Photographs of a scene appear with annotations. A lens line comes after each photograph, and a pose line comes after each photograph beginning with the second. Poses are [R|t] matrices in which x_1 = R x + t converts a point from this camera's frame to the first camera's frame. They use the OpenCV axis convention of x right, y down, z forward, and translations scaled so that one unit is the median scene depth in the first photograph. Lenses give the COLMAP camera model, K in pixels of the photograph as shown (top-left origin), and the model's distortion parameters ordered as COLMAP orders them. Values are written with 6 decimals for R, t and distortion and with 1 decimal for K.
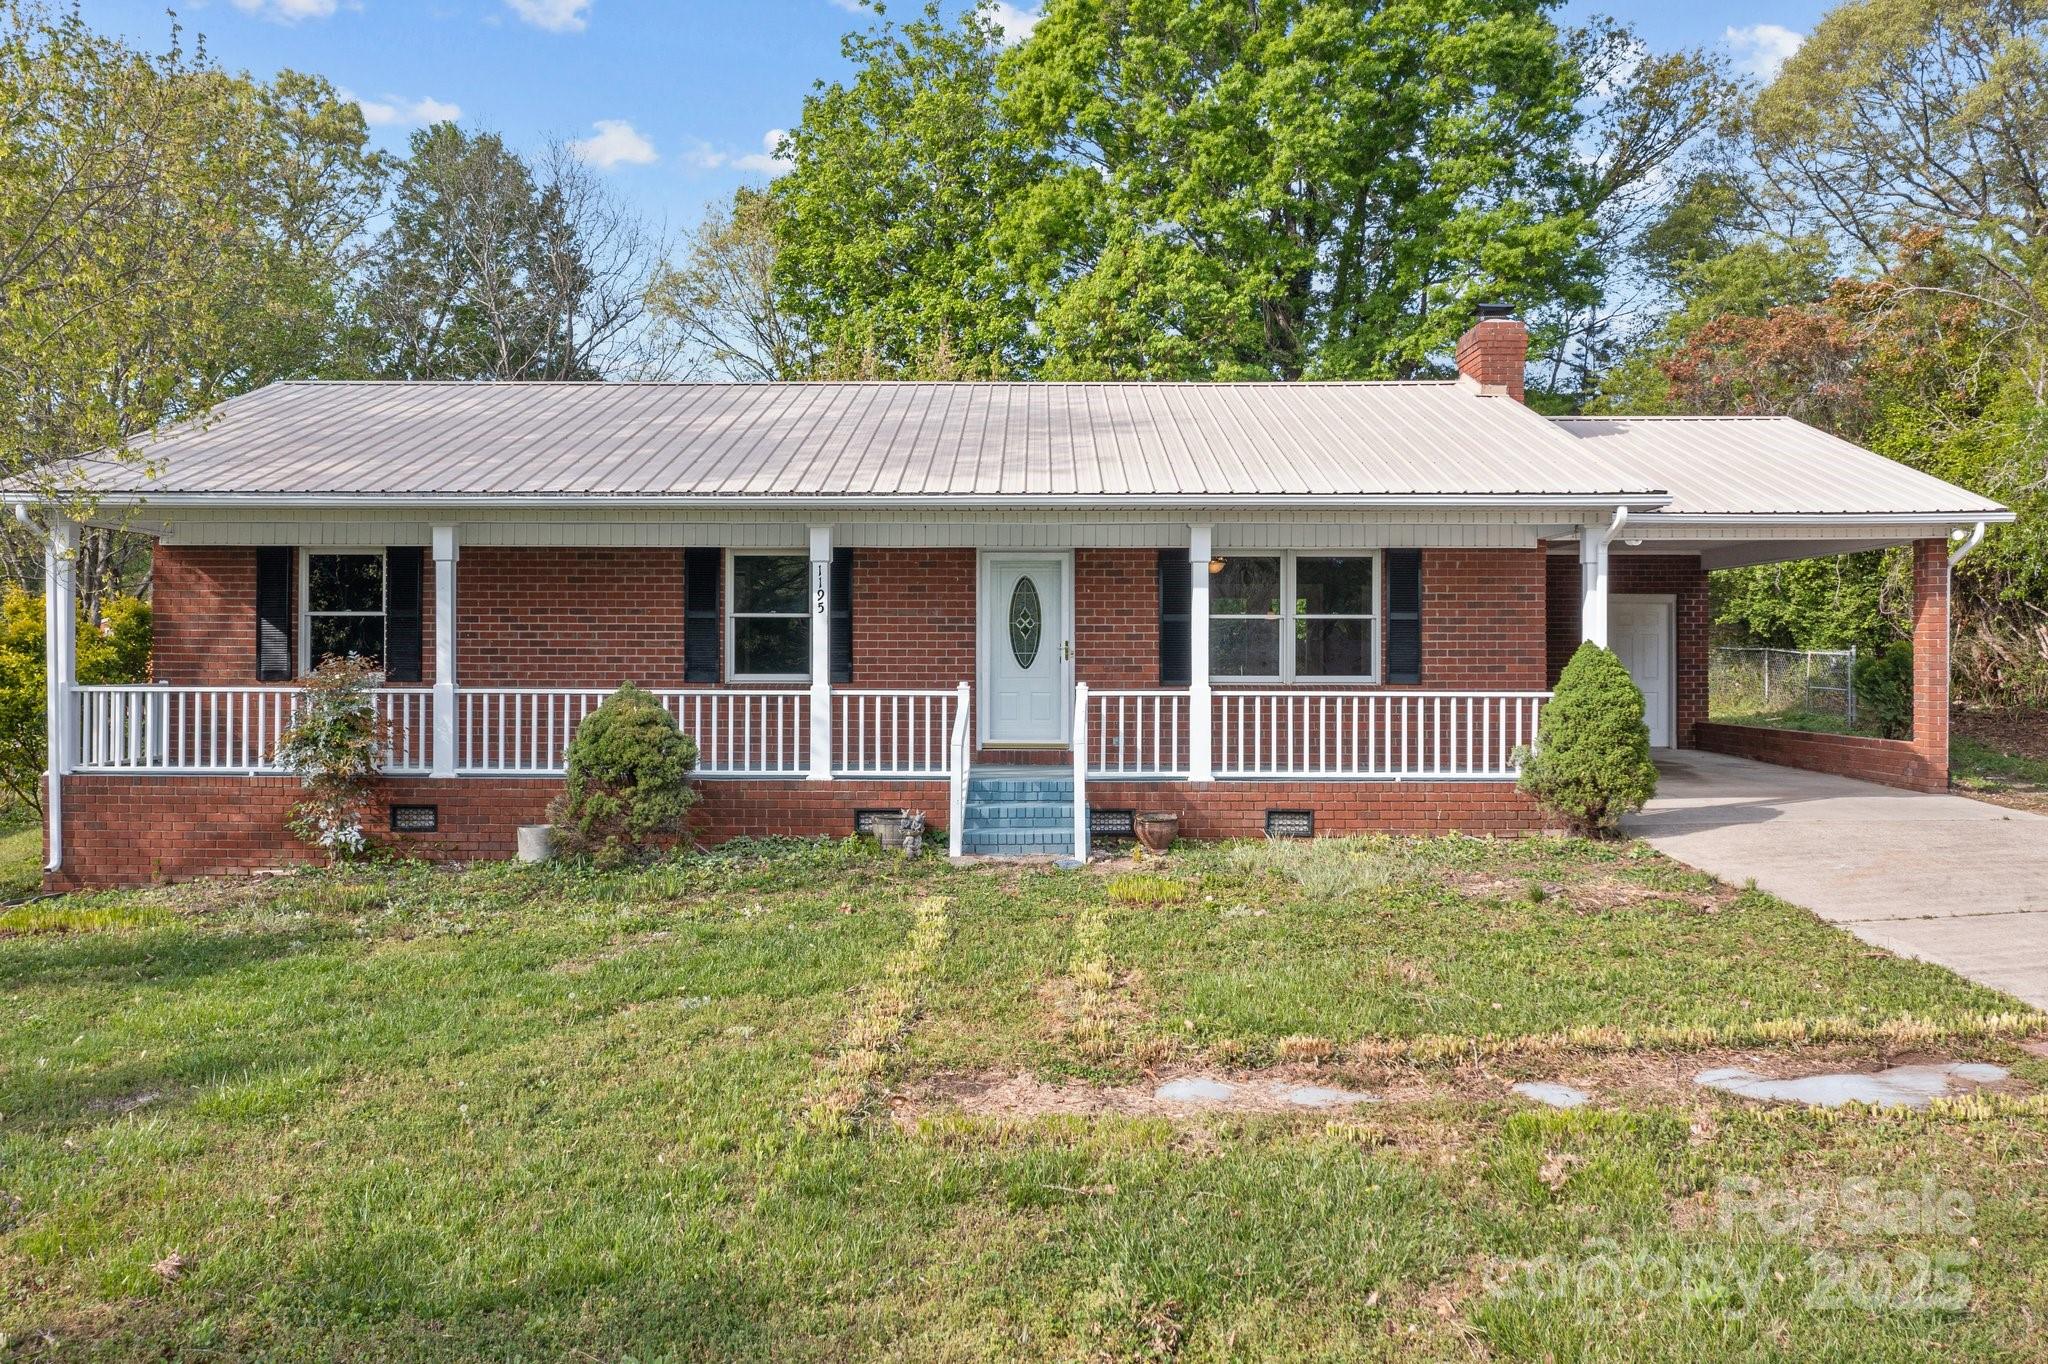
lens RADIAL K [[1602.5, 0, 1034.2], [0, 1602.5, 622.7], [0, 0, 1]] dist [-0.005798, -0.004775]
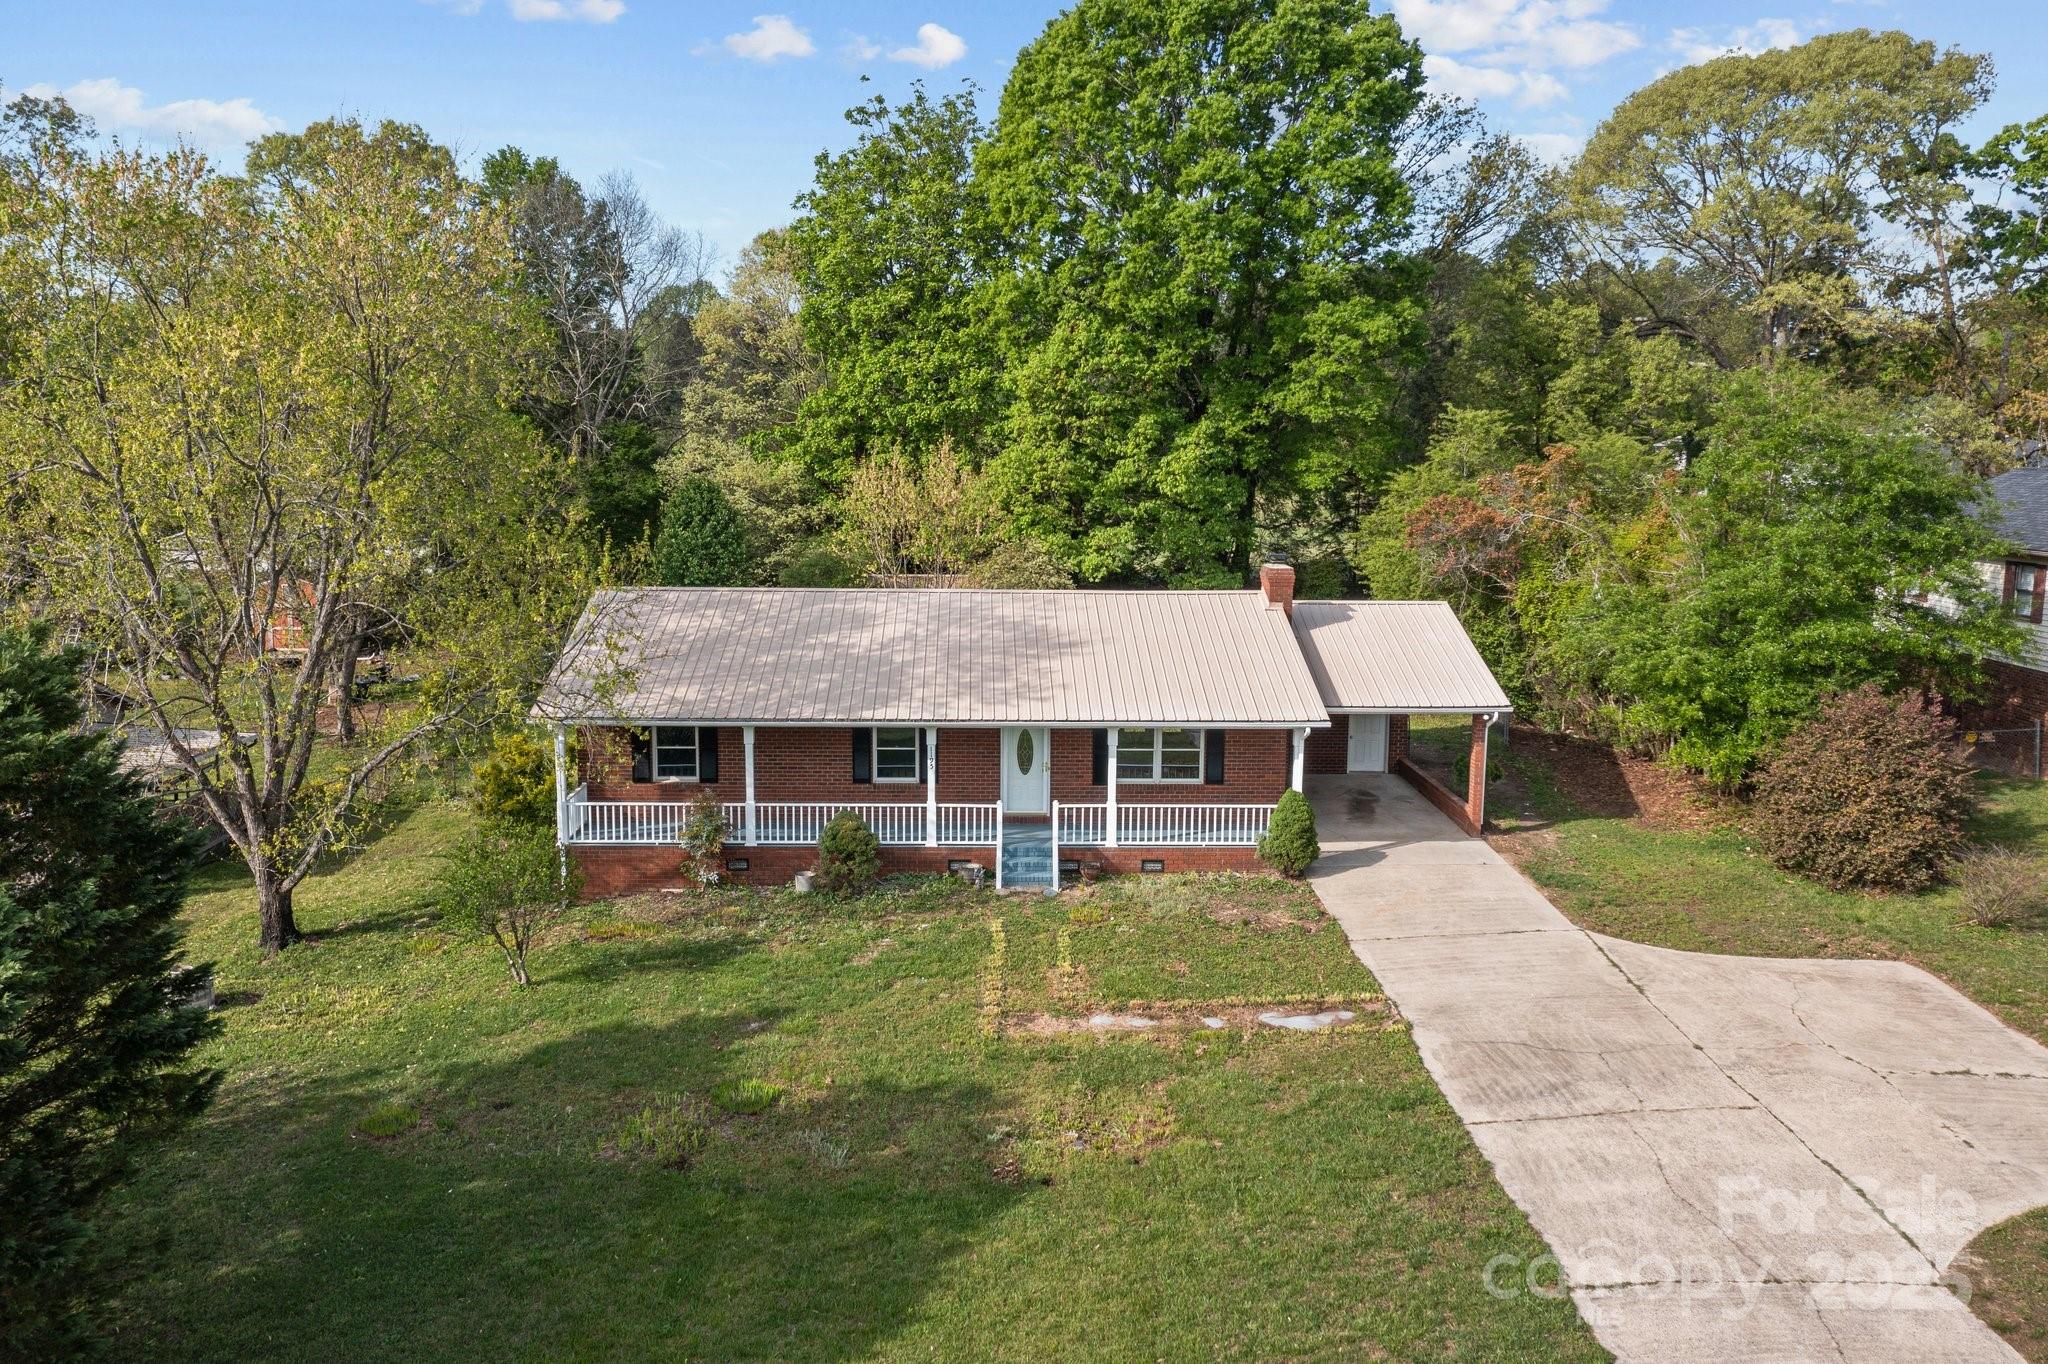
lens RADIAL K [[1602.5, 0, 1034.2], [0, 1602.5, 622.7], [0, 0, 1]] dist [-0.005798, -0.004775]
pose [[0.999189, 0.001242, 0.040237, -0.083108], [-0.006460, 0.991517, 0.129818, -0.464337], [-0.039734, -0.129973, 0.990721, -1.047149]]
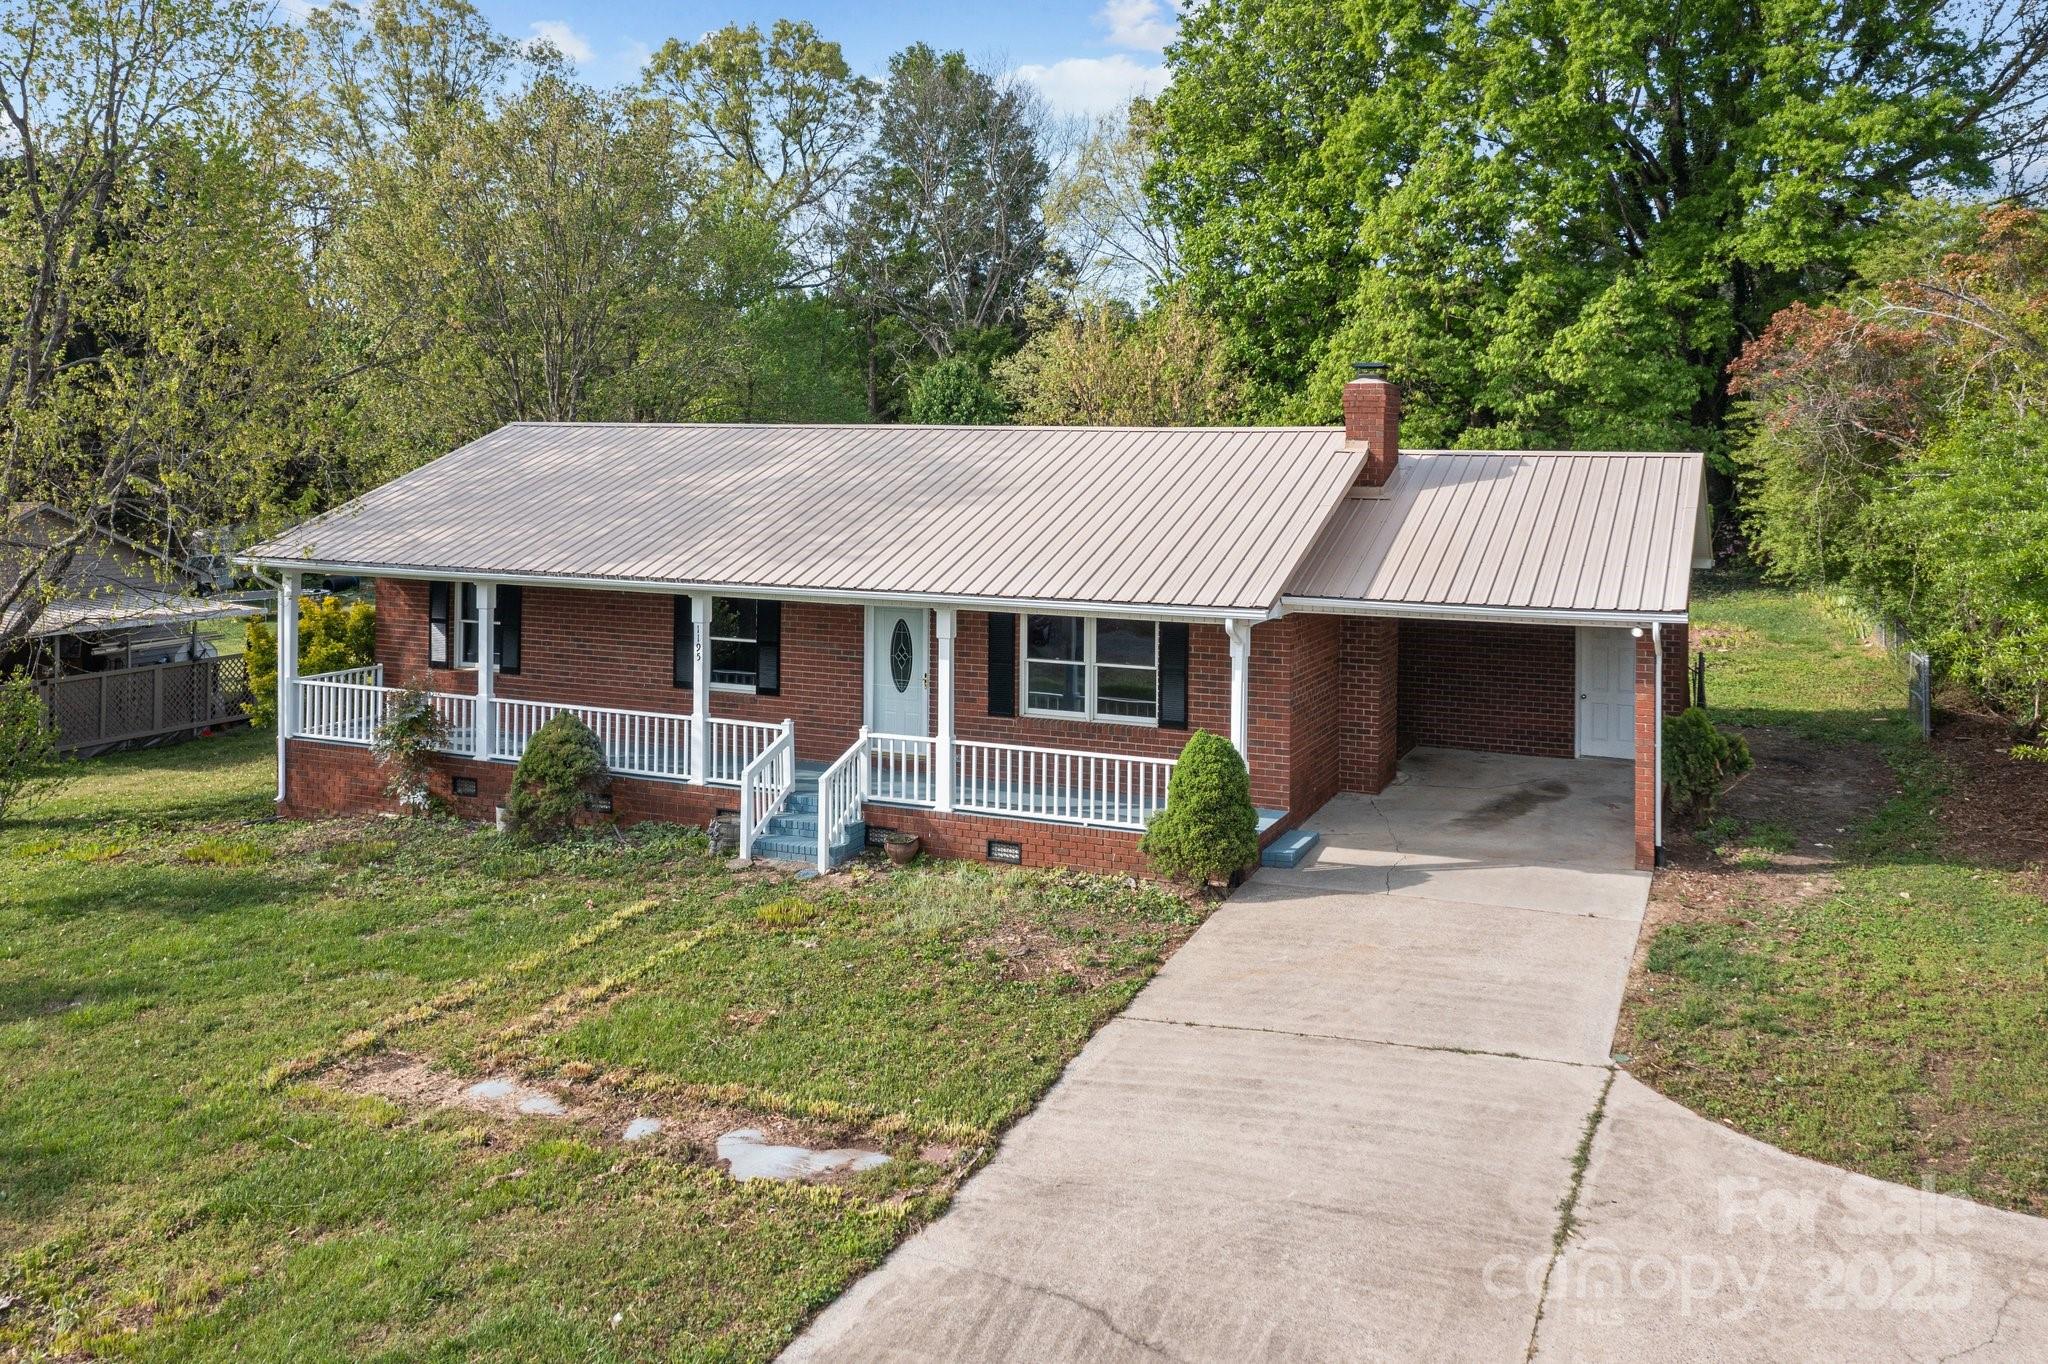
lens RADIAL K [[1688.8, 0, 1037.4], [0, 1688.8, 320.0], [0, 0, 1]] dist [-0.004202, 0.005596]
pose [[0.919717, -0.022047, -0.391962, 0.702727], [0.001153, 0.998569, -0.053462, -0.218981], [0.392580, 0.048718, 0.918427, -0.229347]]
